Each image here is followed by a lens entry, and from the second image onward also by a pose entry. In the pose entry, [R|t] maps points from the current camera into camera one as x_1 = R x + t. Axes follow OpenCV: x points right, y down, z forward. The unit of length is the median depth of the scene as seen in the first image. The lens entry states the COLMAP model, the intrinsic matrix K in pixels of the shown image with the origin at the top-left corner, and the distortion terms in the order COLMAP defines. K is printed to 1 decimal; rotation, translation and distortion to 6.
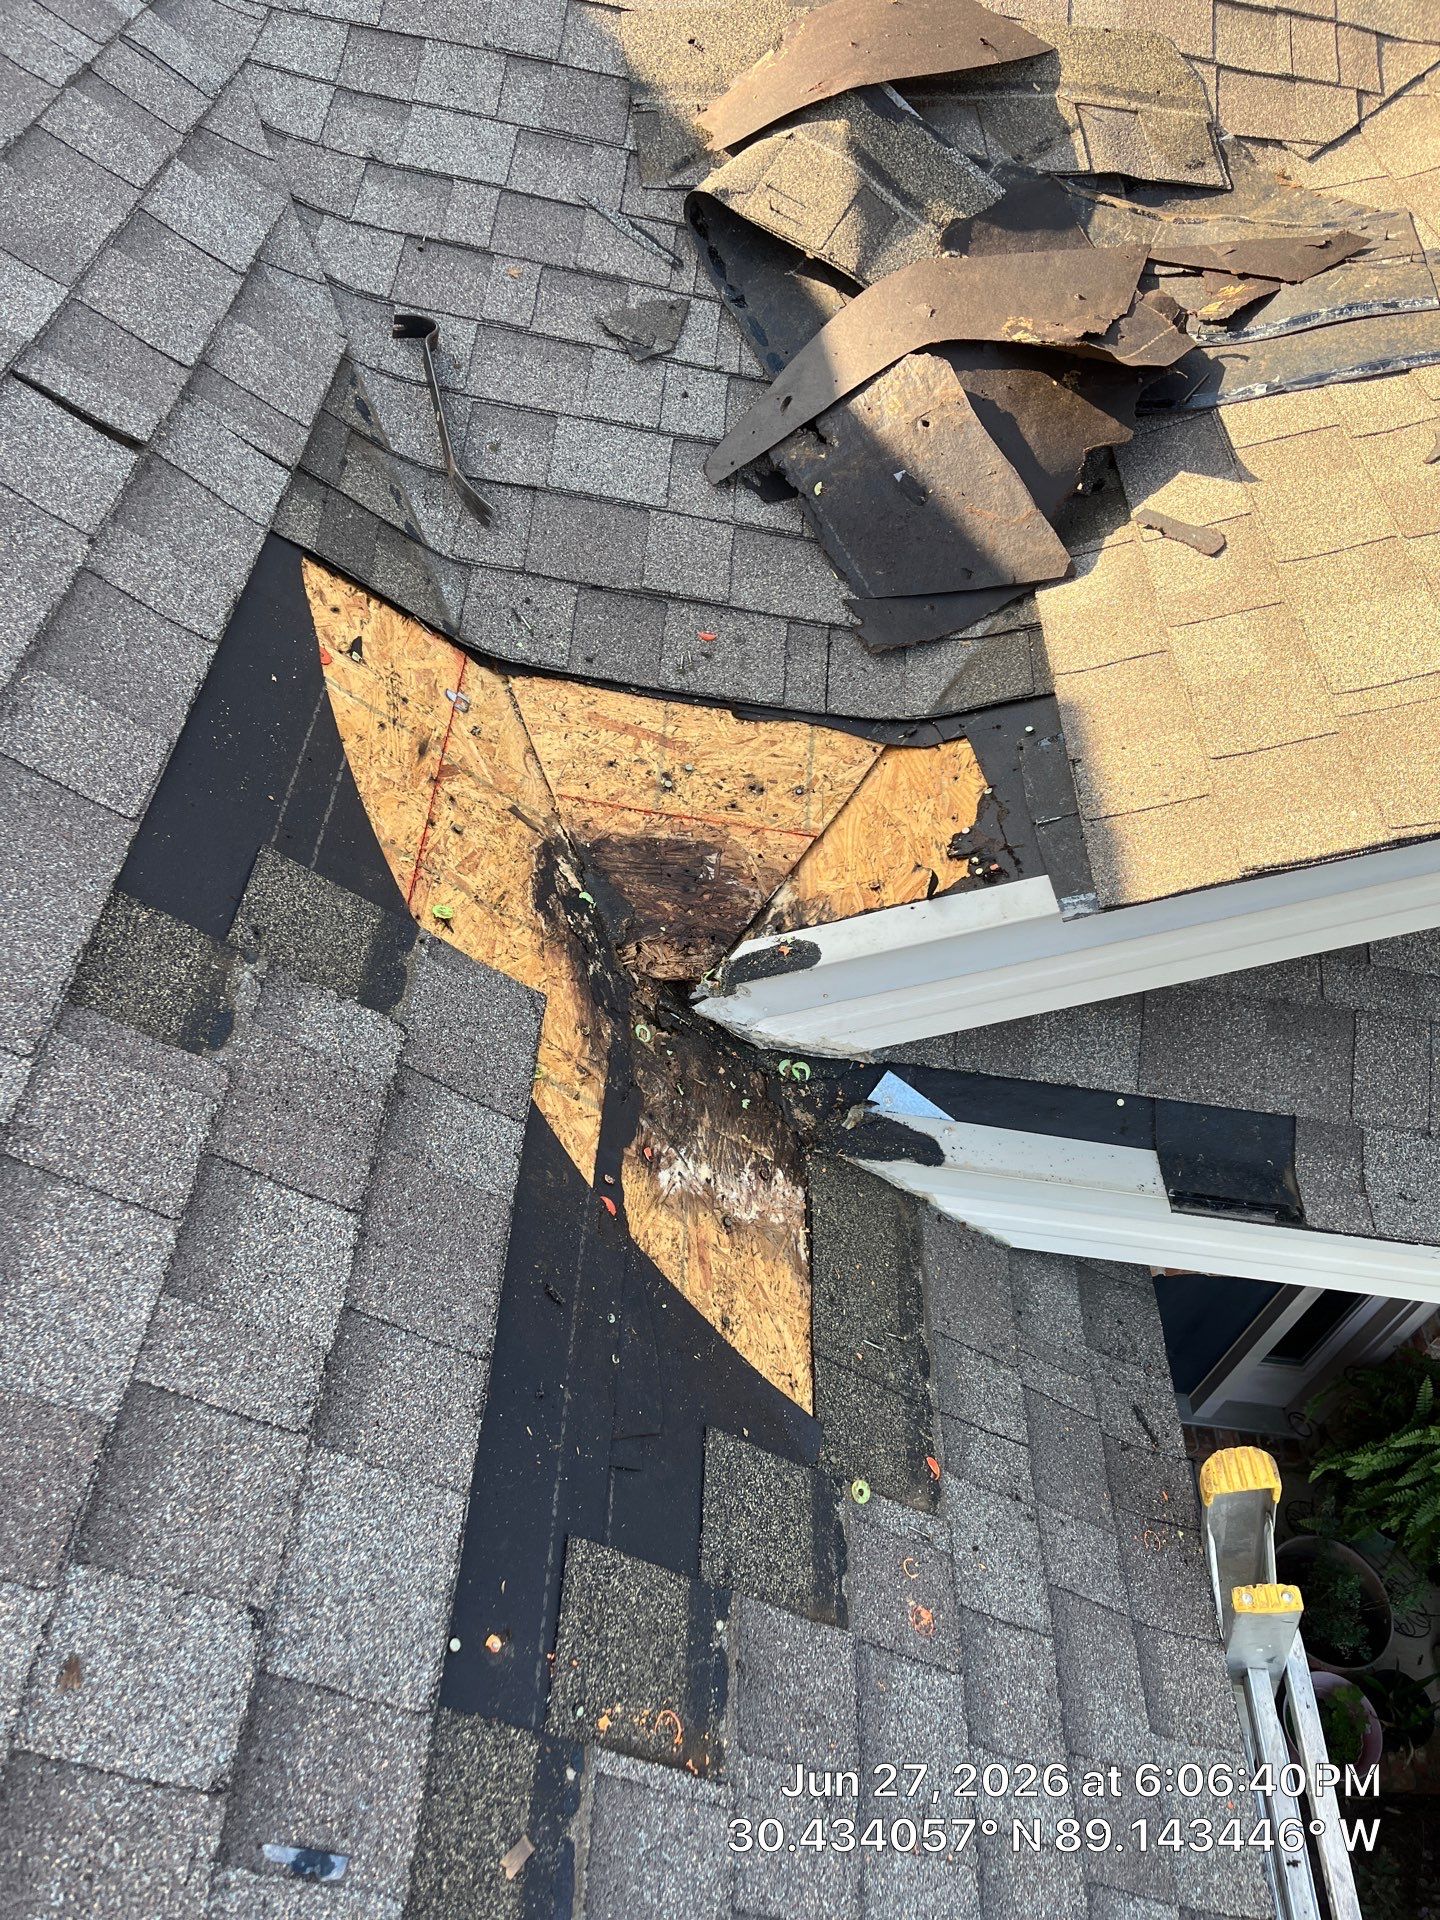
lens RADIAL K [[1498.9, 0, 721.3], [0, 1498.9, 1001.2], [0, 0, 1]] dist [0.068408, -0.093446]
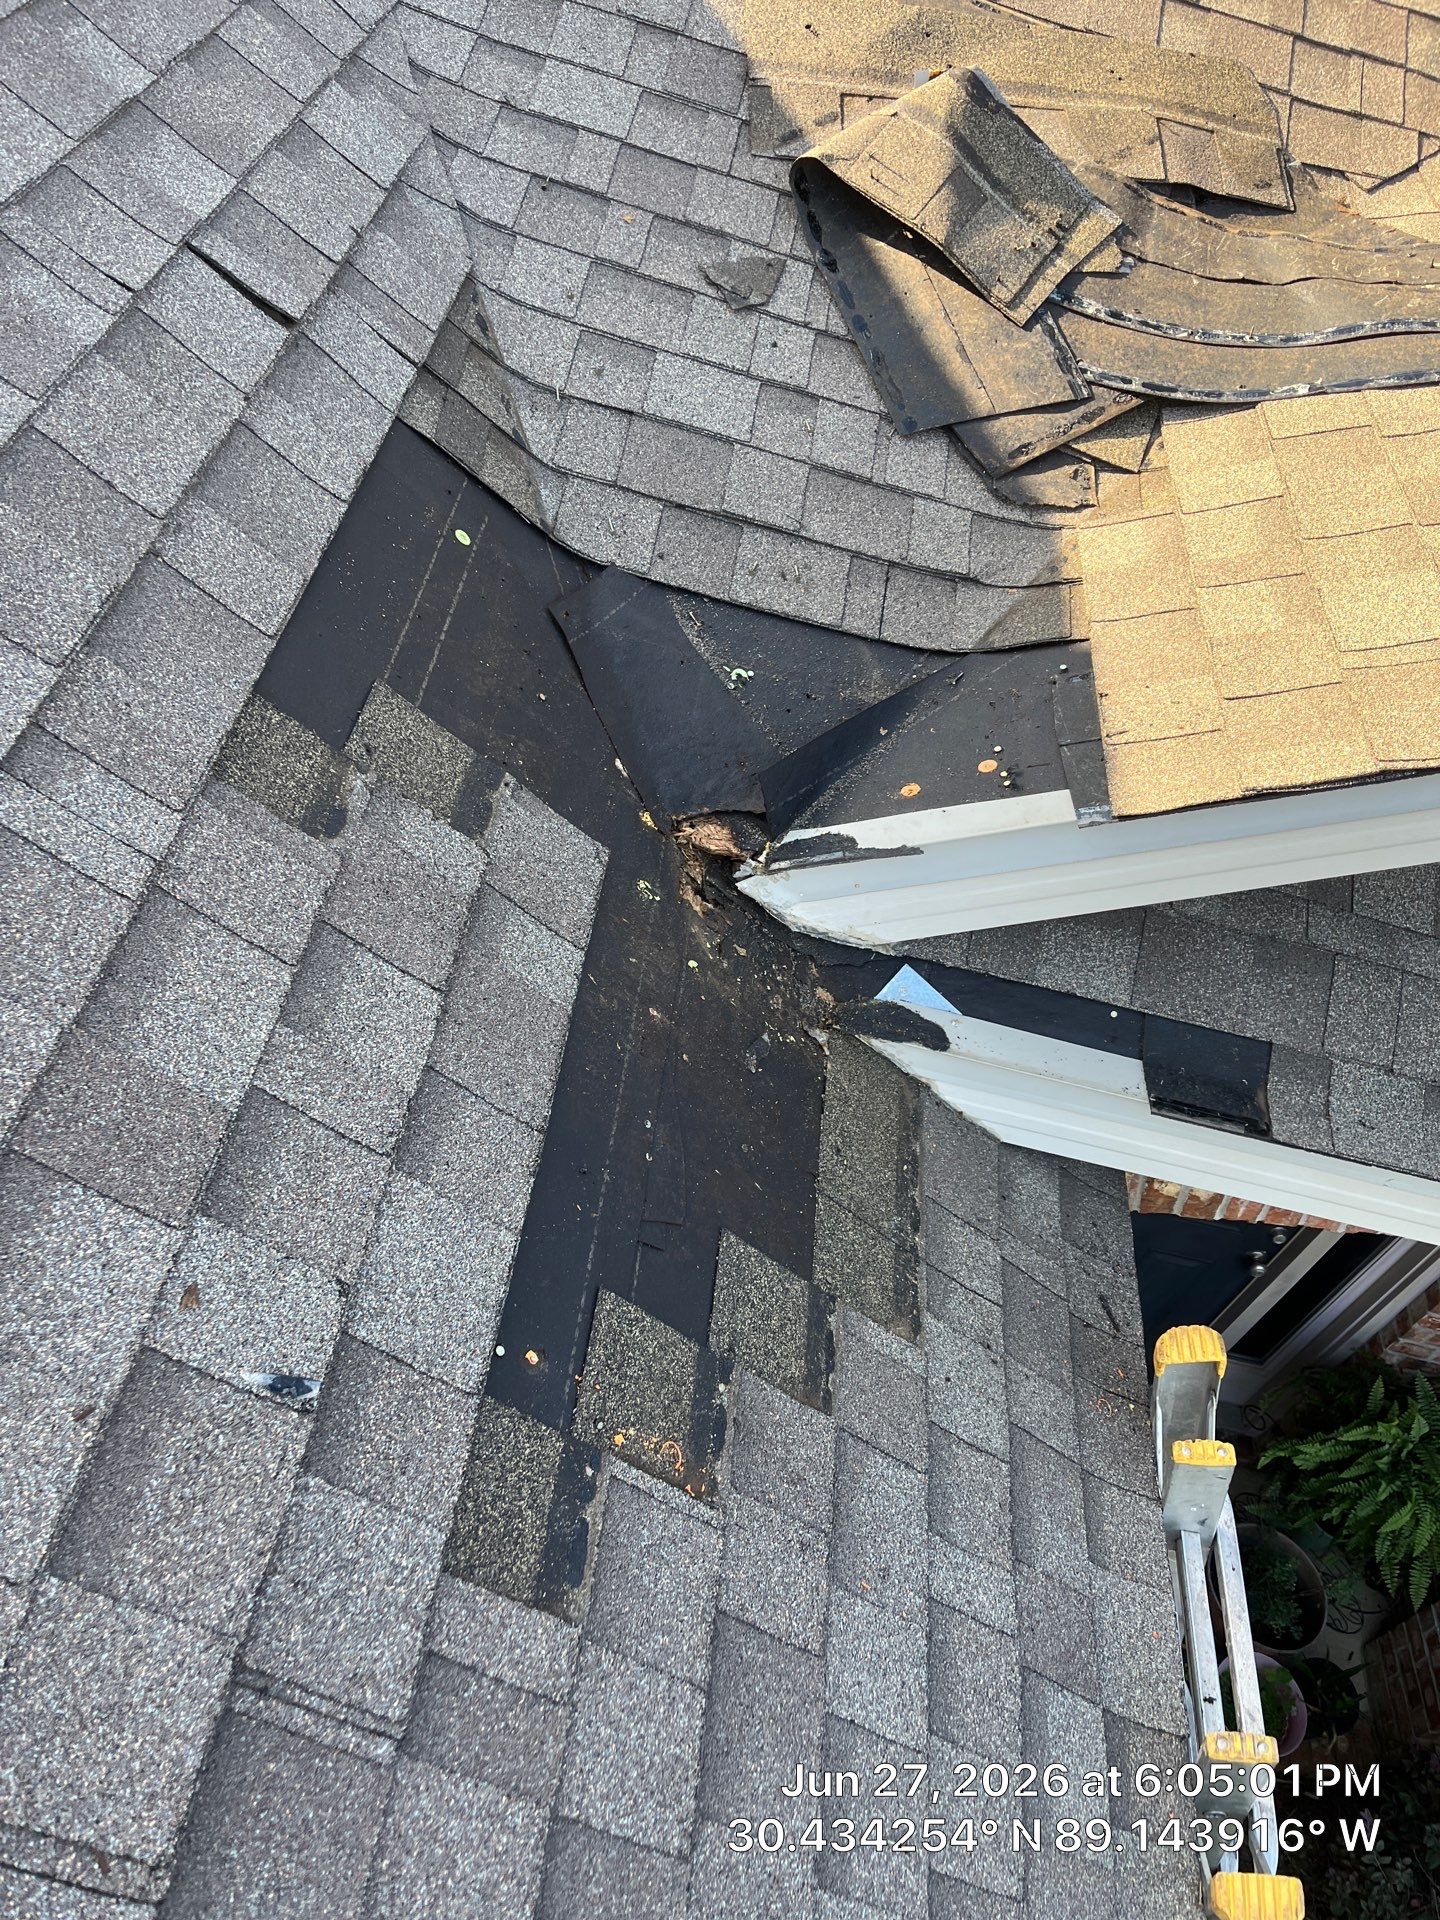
lens RADIAL K [[1489.8, 0, 726.7], [0, 1489.8, 996.7], [0, 0, 1]] dist [0.078787, -0.104048]
pose [[0.995550, 0.094215, 0.001989, -0.019551], [-0.094195, 0.995517, -0.008533, 0.093160], [-0.002784, 0.008308, 0.999962, -0.092588]]
